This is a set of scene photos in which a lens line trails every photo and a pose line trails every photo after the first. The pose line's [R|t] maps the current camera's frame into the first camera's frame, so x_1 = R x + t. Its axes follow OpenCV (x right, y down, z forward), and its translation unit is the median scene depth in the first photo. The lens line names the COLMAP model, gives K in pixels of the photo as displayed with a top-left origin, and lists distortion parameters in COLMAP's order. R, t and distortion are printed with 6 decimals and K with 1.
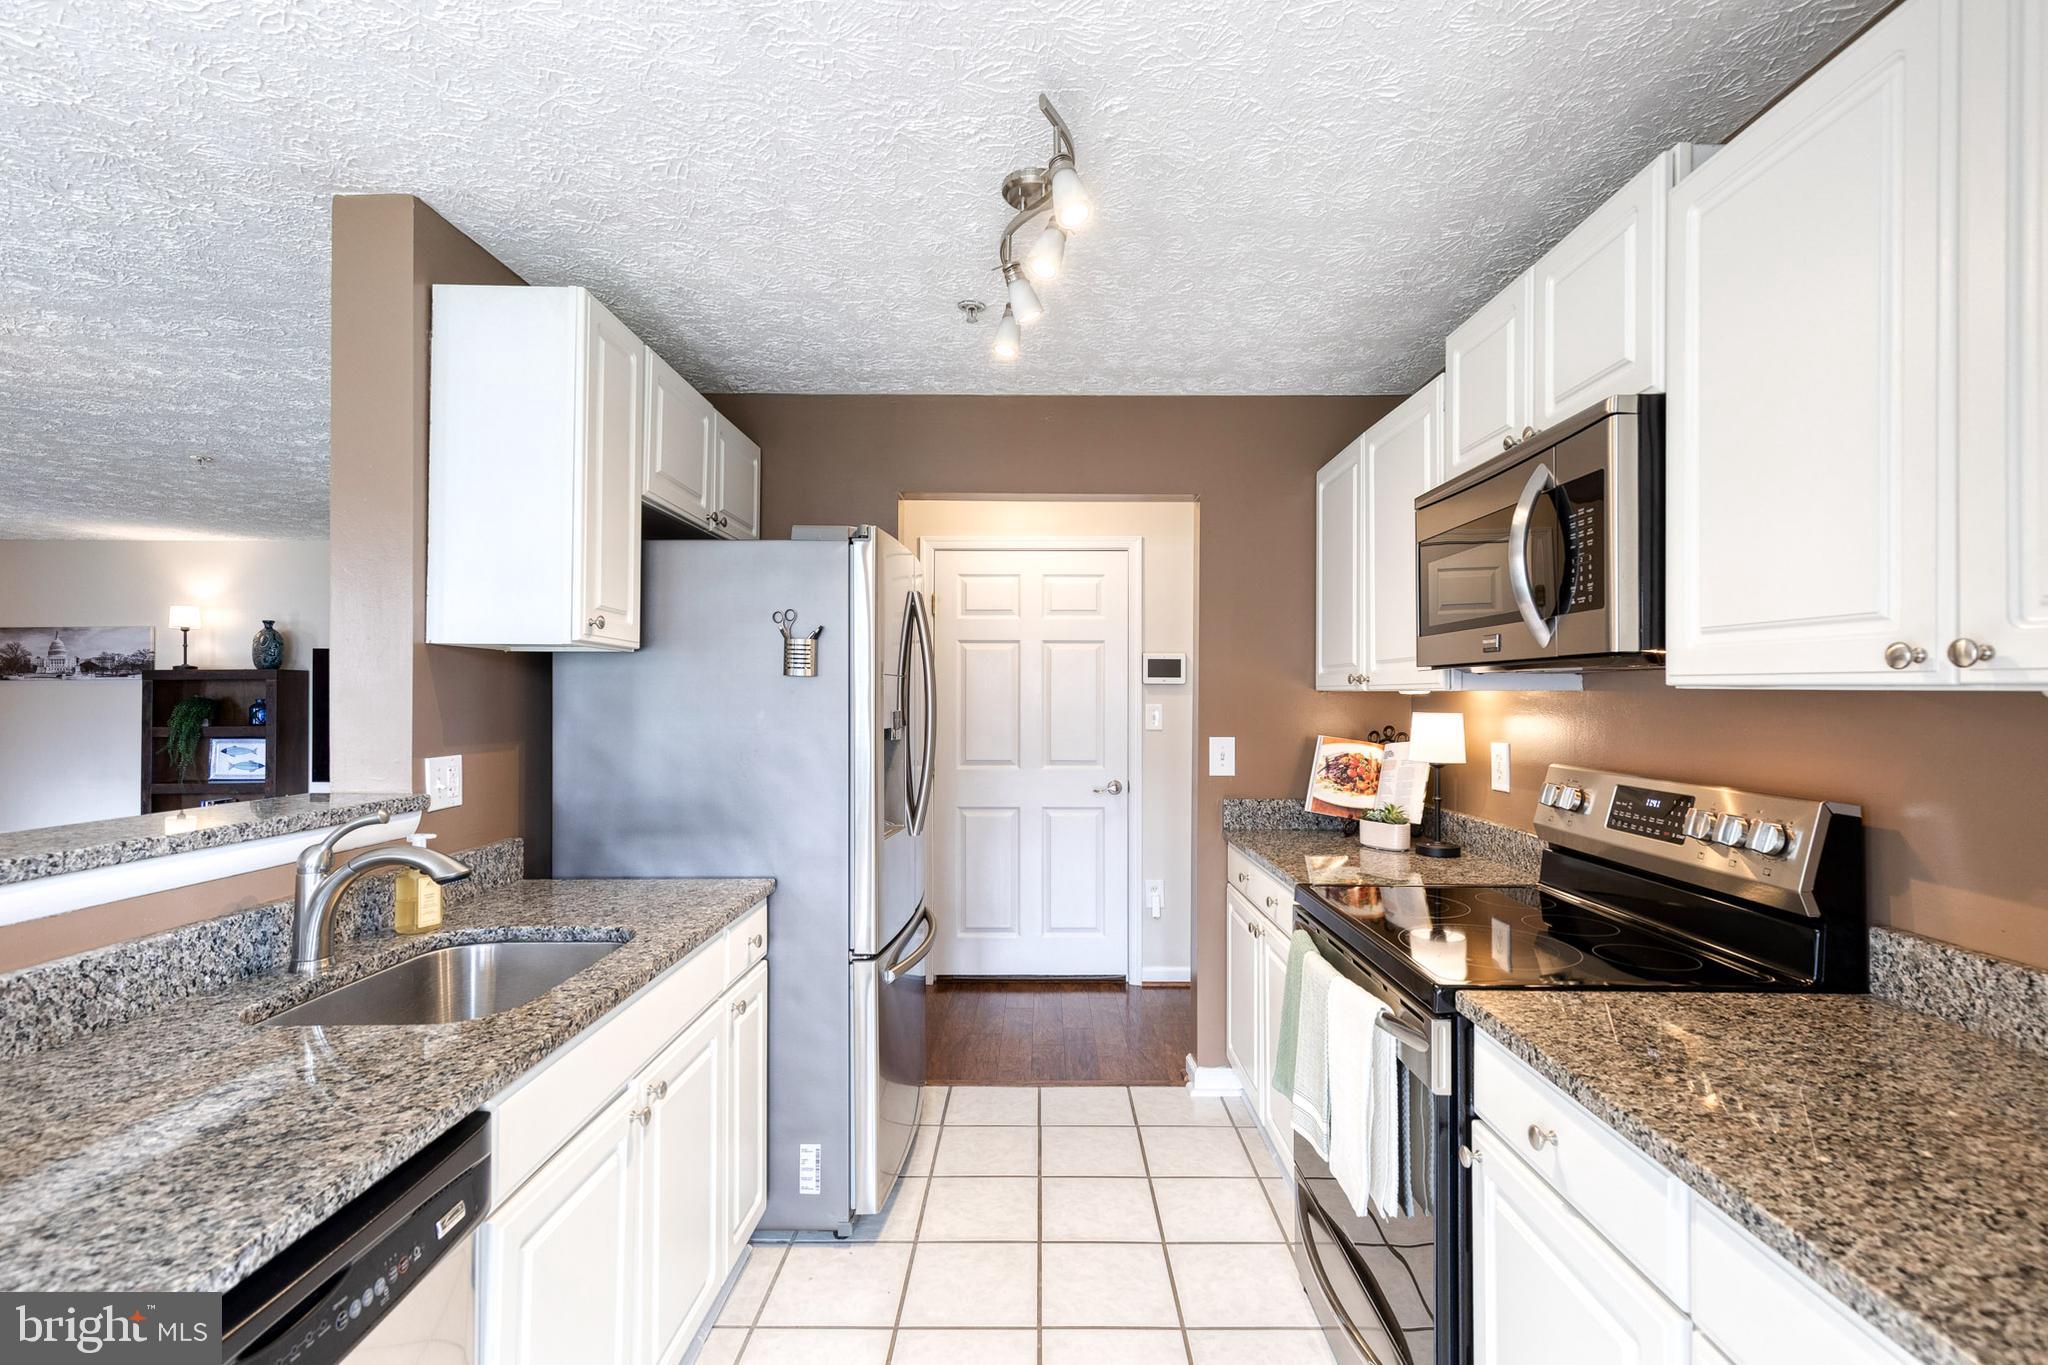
lens RADIAL K [[915.1, 0, 1044.3], [0, 915.1, 688.1], [0, 0, 1]] dist [0.012335, -0.001504]
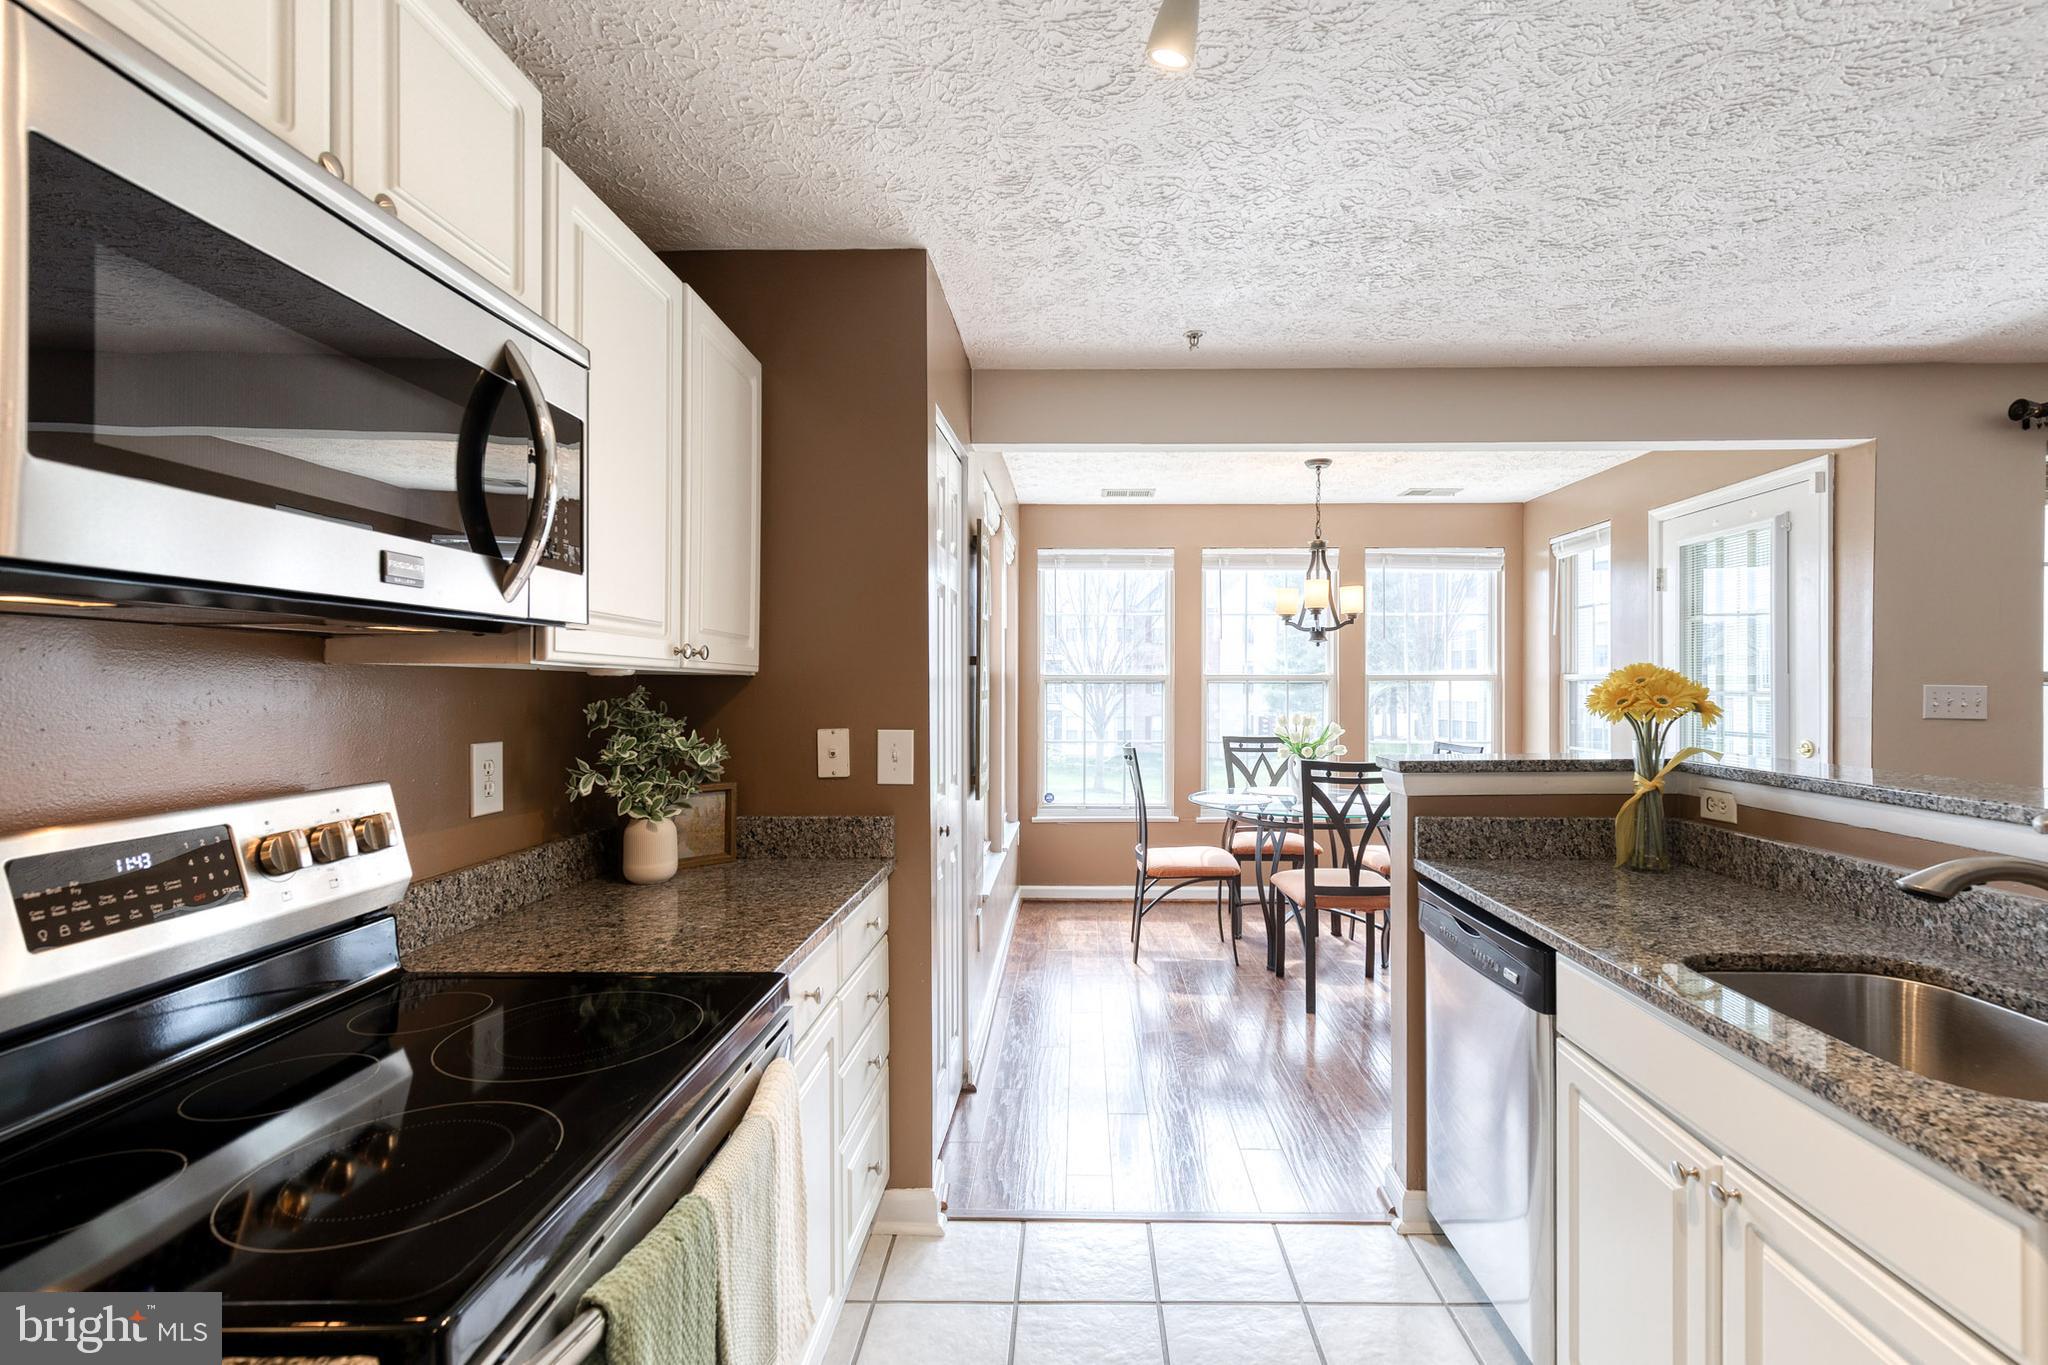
lens RADIAL K [[915.1, 0, 1081.8], [0, 915.1, 682.2], [0, 0, 1]] dist [0.012335, -0.001504]
pose [[-0.999999, -0.001187, 0.001252, 0.085753], [-0.001194, 0.999981, -0.006006, 0.017870], [-0.001245, -0.006008, -0.999981, 1.414626]]
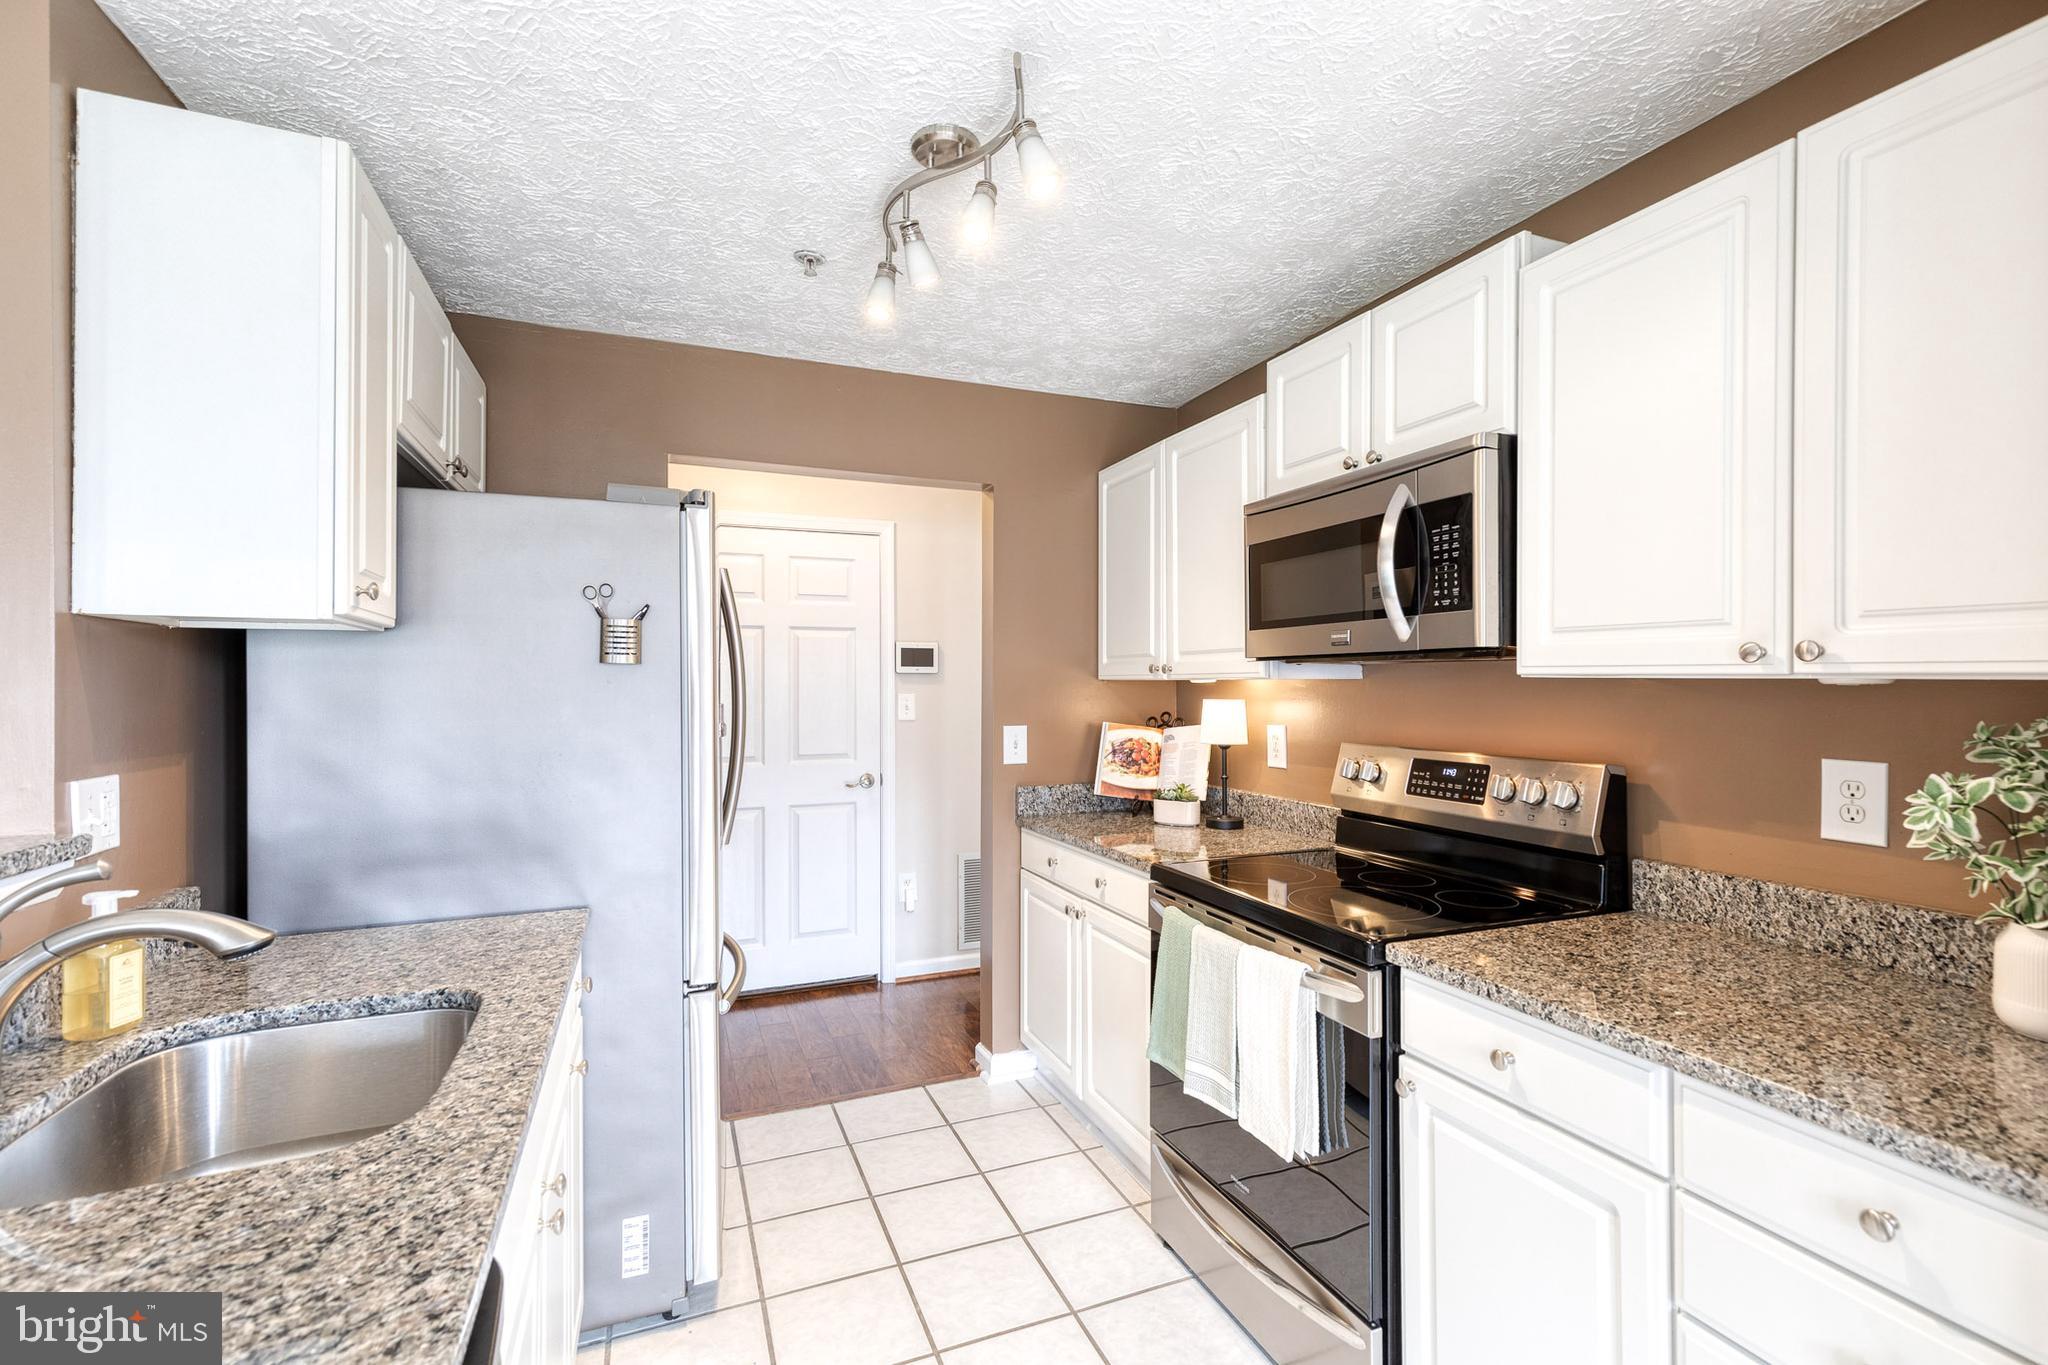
lens RADIAL K [[915.1, 0, 1040.0], [0, 915.1, 681.3], [0, 0, 1]] dist [0.012335, -0.001504]
pose [[0.922499, -0.002794, 0.385989, -0.273226], [0.001215, 0.999990, 0.004336, -0.000129], [-0.385998, -0.003531, 0.922493, 0.087474]]
